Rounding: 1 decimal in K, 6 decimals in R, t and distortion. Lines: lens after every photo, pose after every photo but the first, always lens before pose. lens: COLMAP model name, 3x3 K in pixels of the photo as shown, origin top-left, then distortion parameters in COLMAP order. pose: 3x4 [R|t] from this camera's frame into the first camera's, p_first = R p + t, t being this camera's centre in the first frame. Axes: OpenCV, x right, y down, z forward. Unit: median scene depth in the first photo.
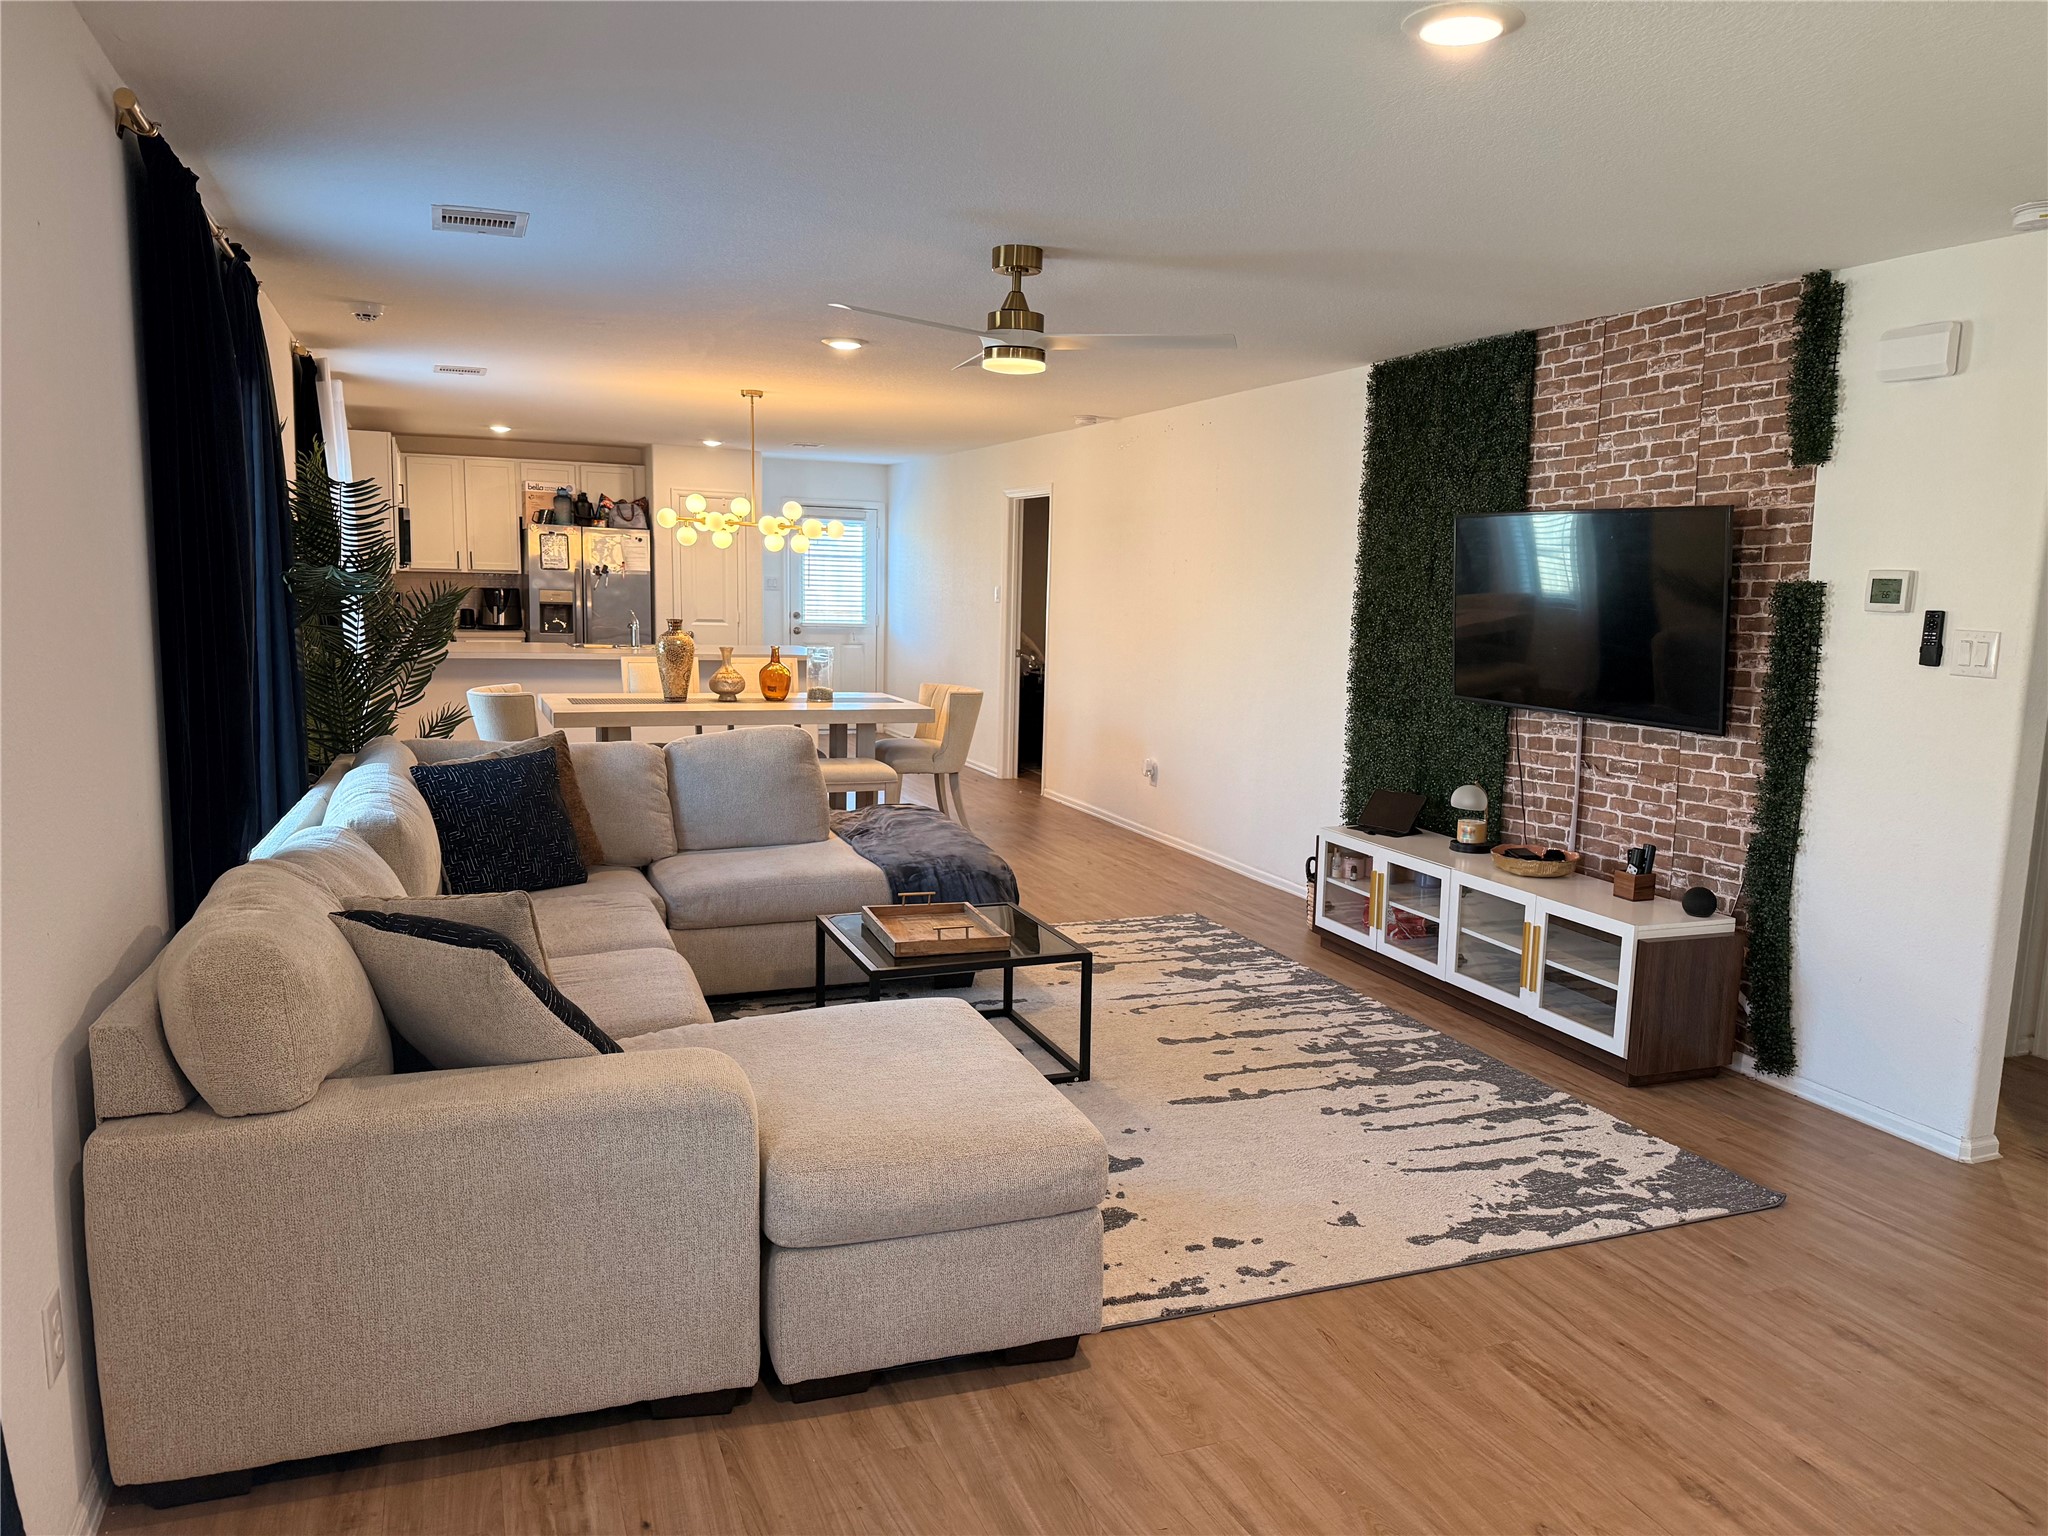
lens RADIAL K [[1404.0, 0, 1024.0], [0, 1404.0, 768.0], [0, 0, 1]] dist [0.179100, -0.274252]
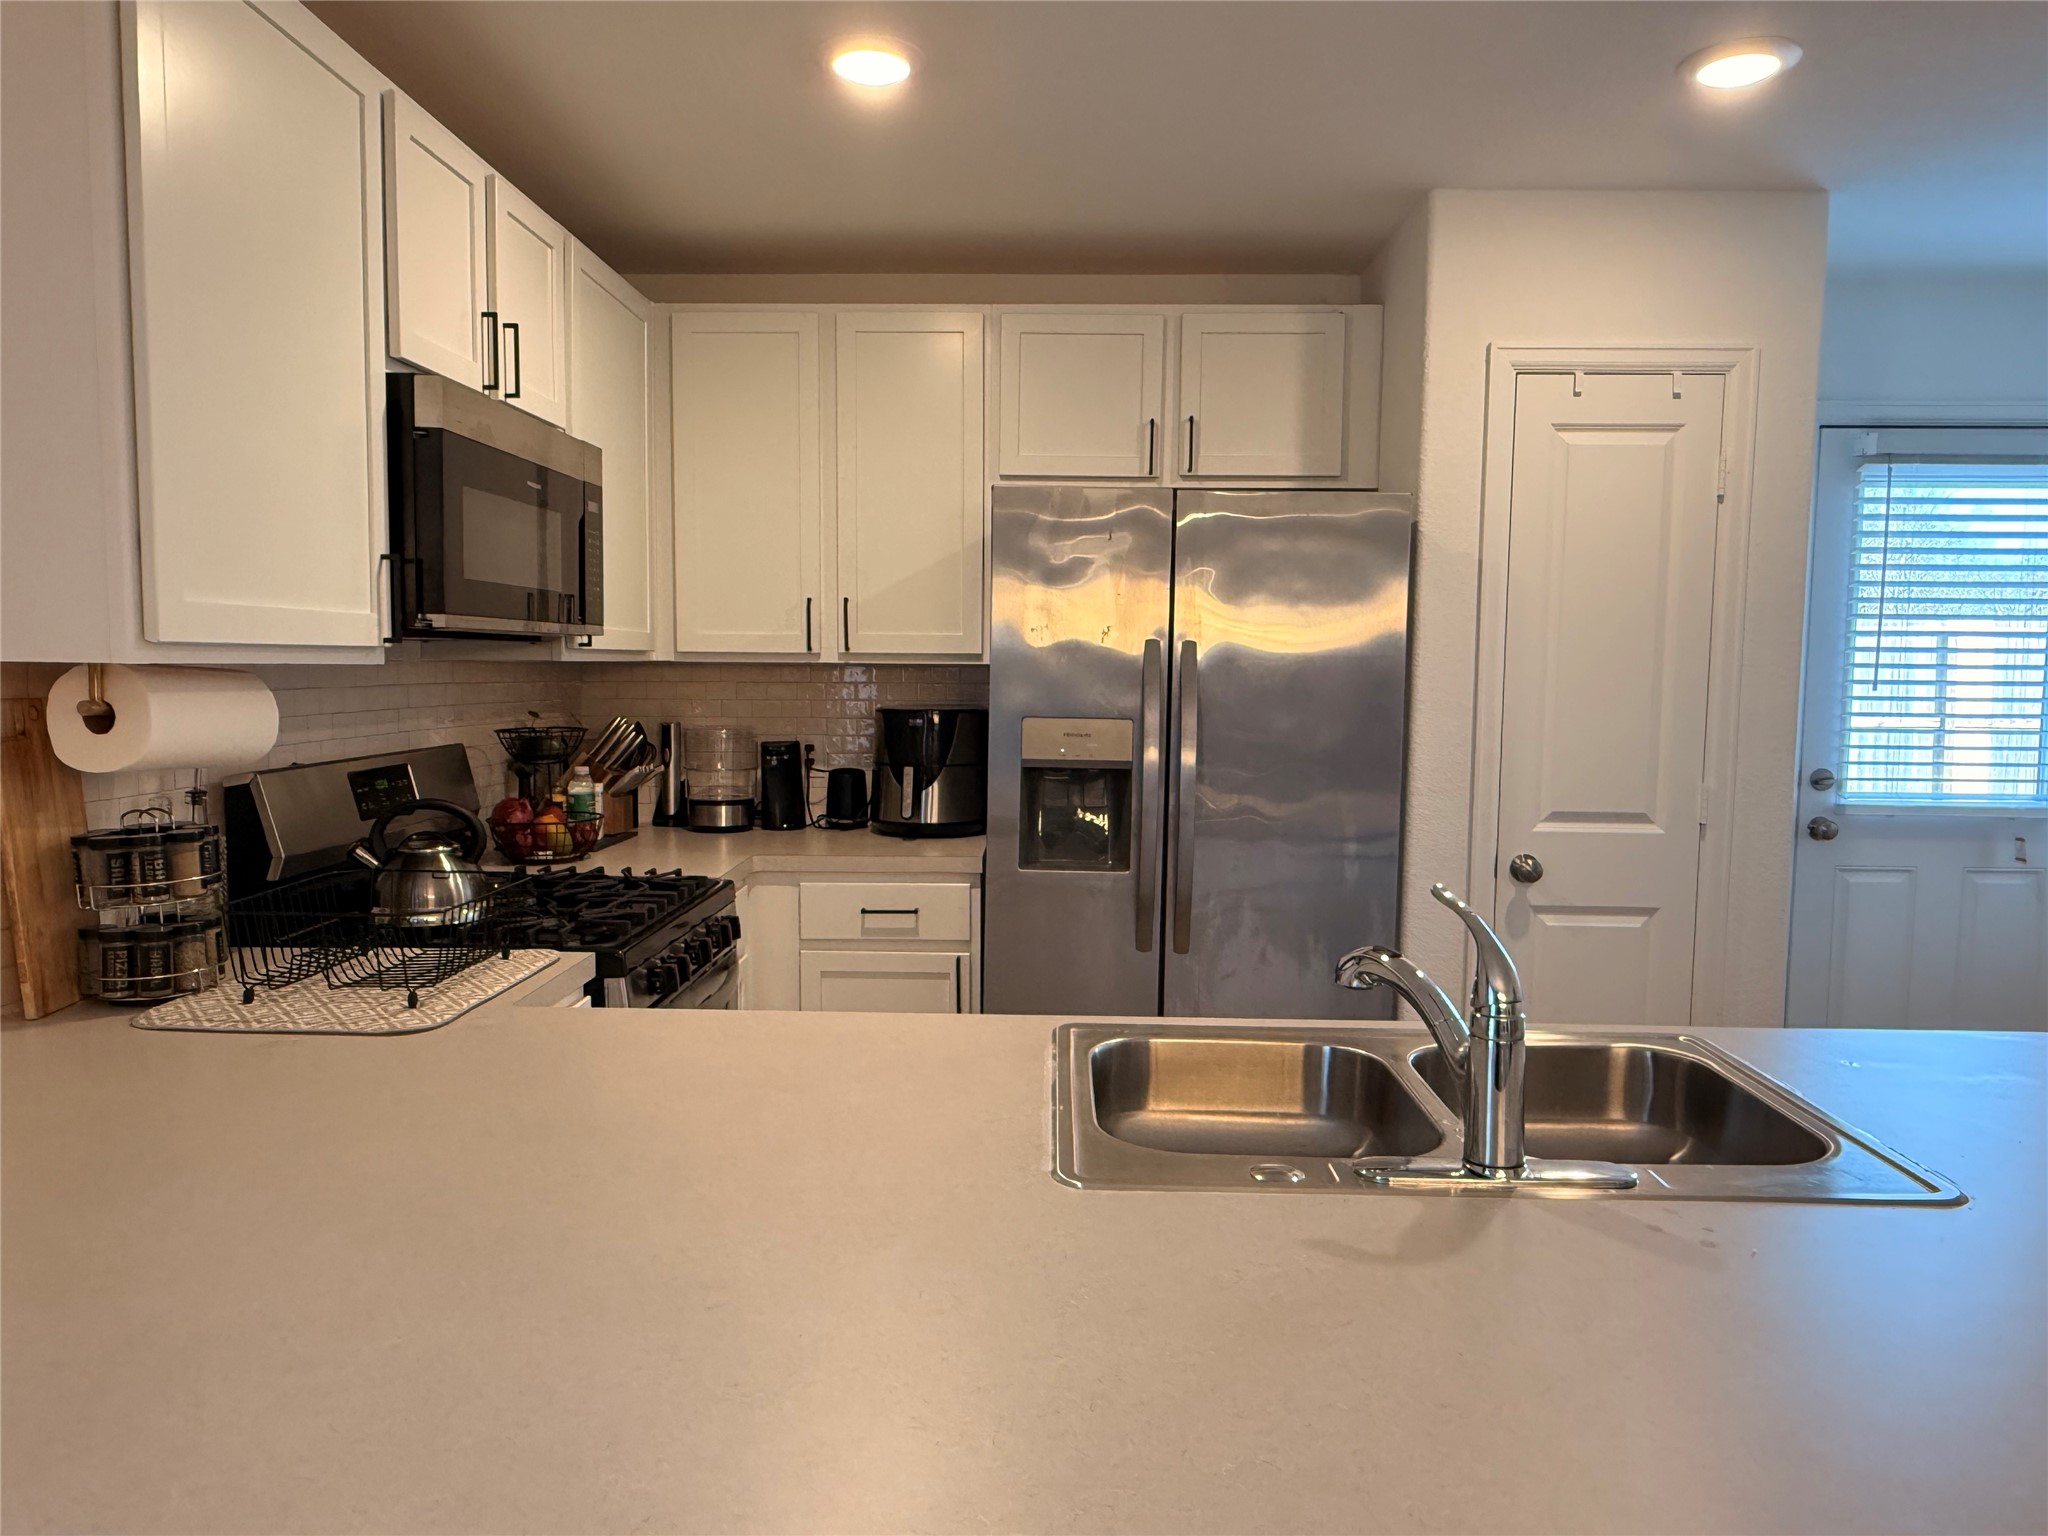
lens RADIAL K [[1370.1, 0, 1032.4], [0, 1370.1, 783.0], [0, 0, 1]] dist [0.007303, 0.000422]
pose [[0.918522, 0.018657, -0.394930, -0.483129], [-0.039356, 0.998239, -0.044375, -0.209402], [0.393406, 0.056303, 0.917639, 1.580798]]
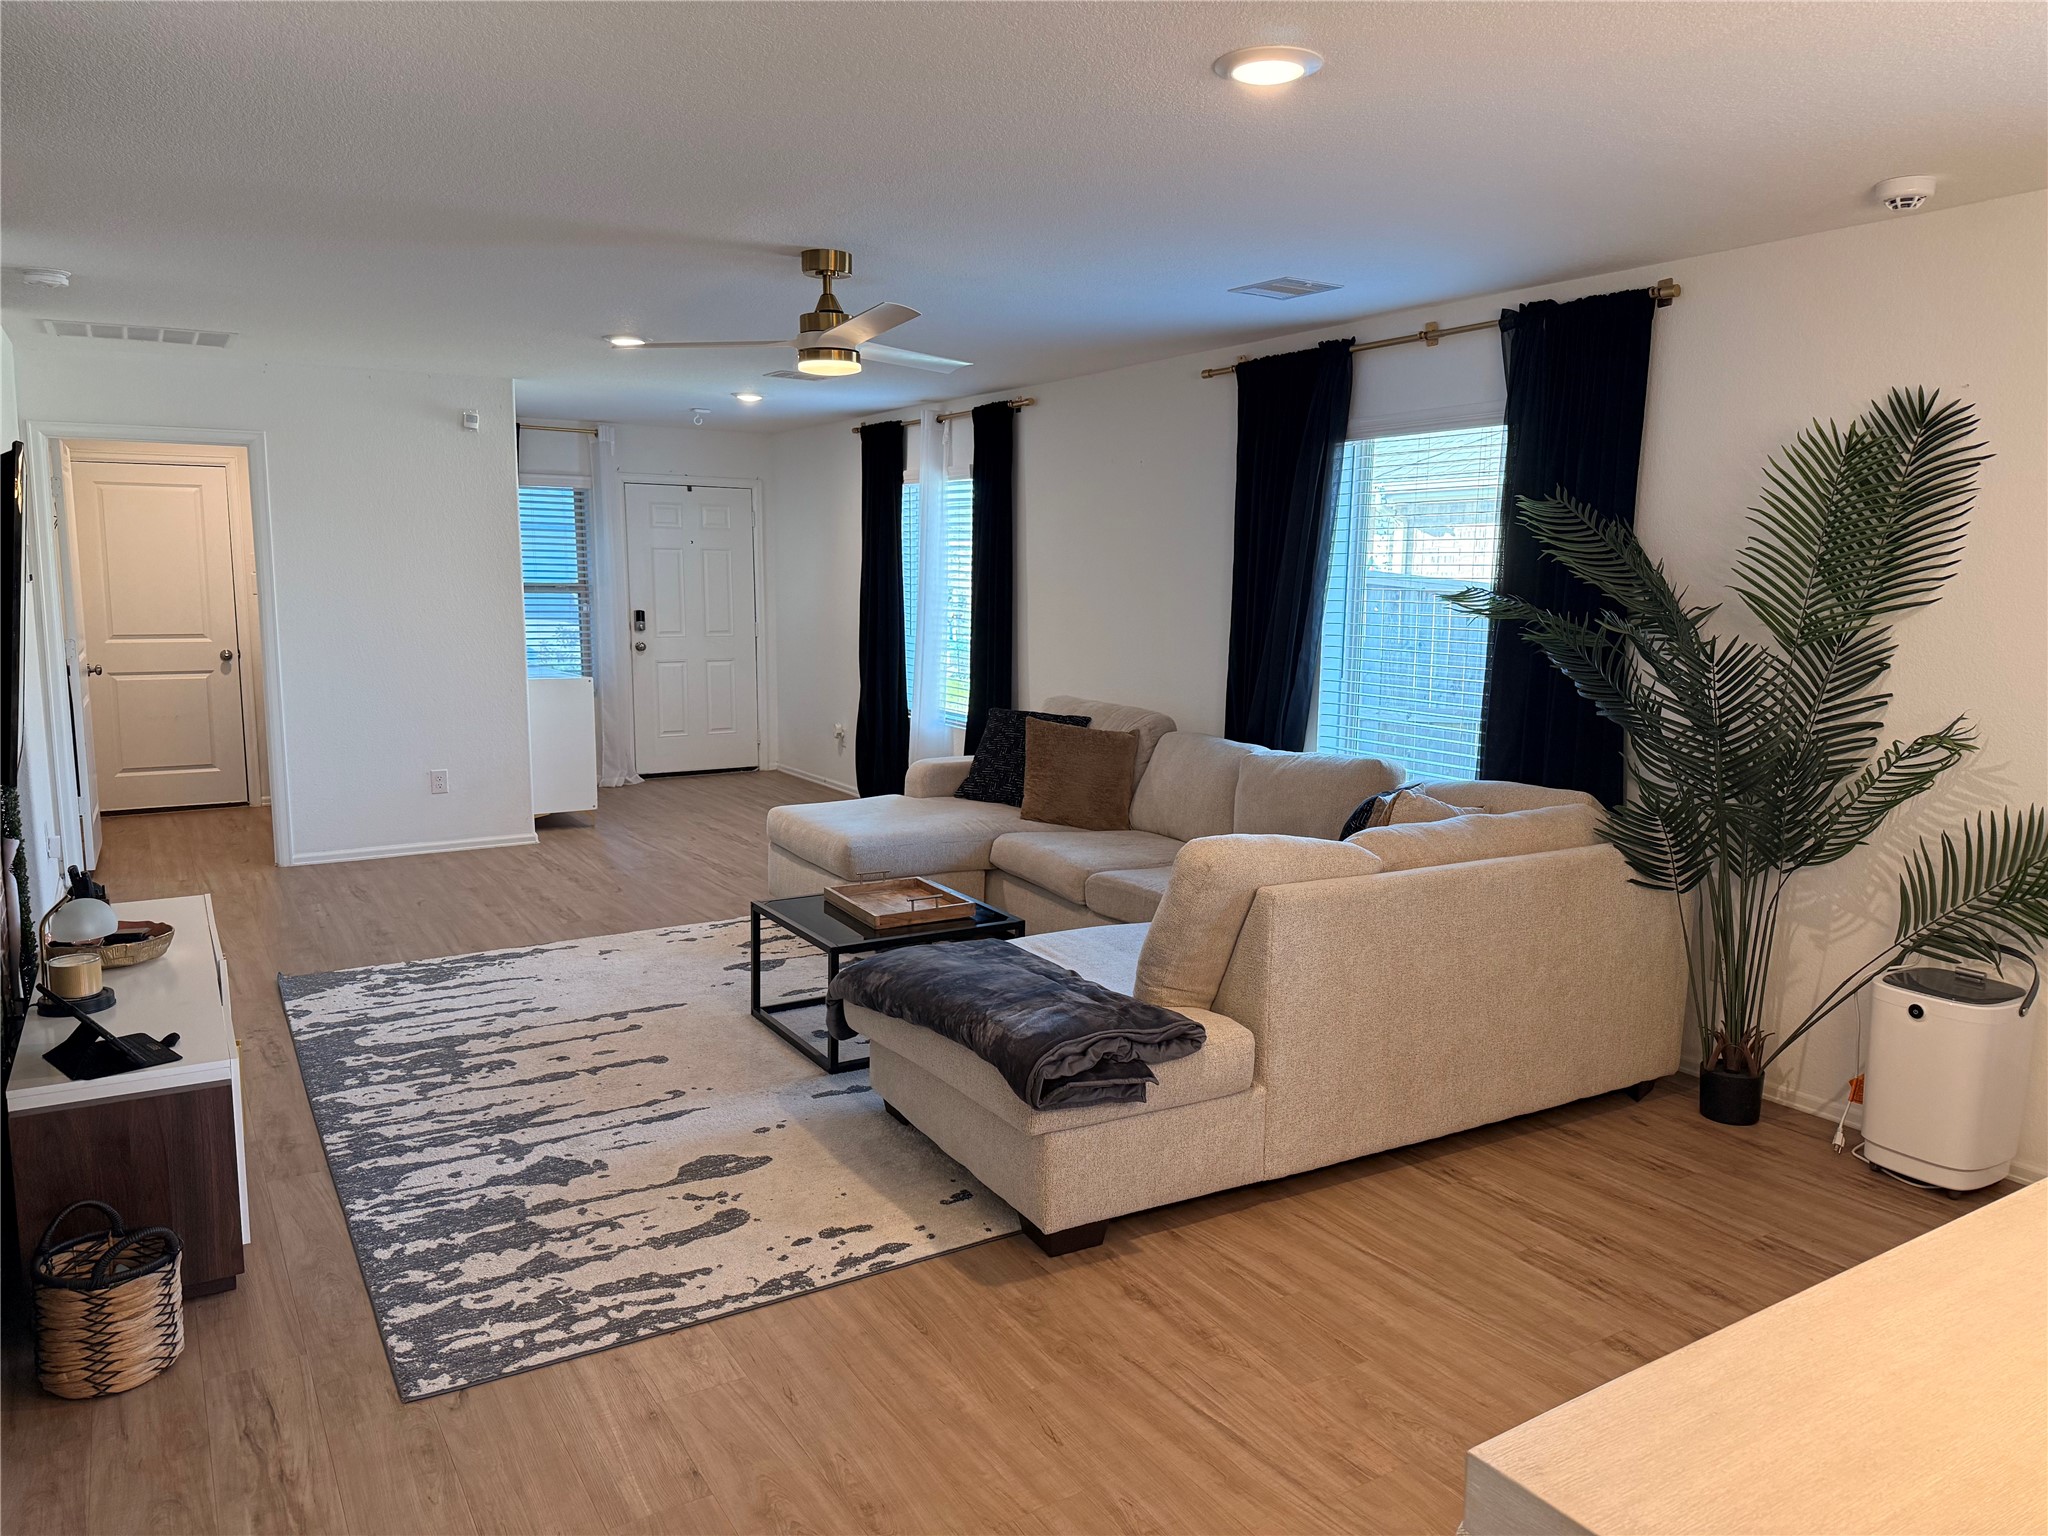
lens RADIAL K [[1428.7, 0, 1036.3], [0, 1428.7, 778.1], [0, 0, 1]] dist [0.089955, -0.160861]
pose [[-0.983634, -0.006494, -0.180059, 0.023202], [-0.057730, 0.958024, 0.280817, -0.234246], [0.170678, 0.286616, -0.942720, 1.633121]]
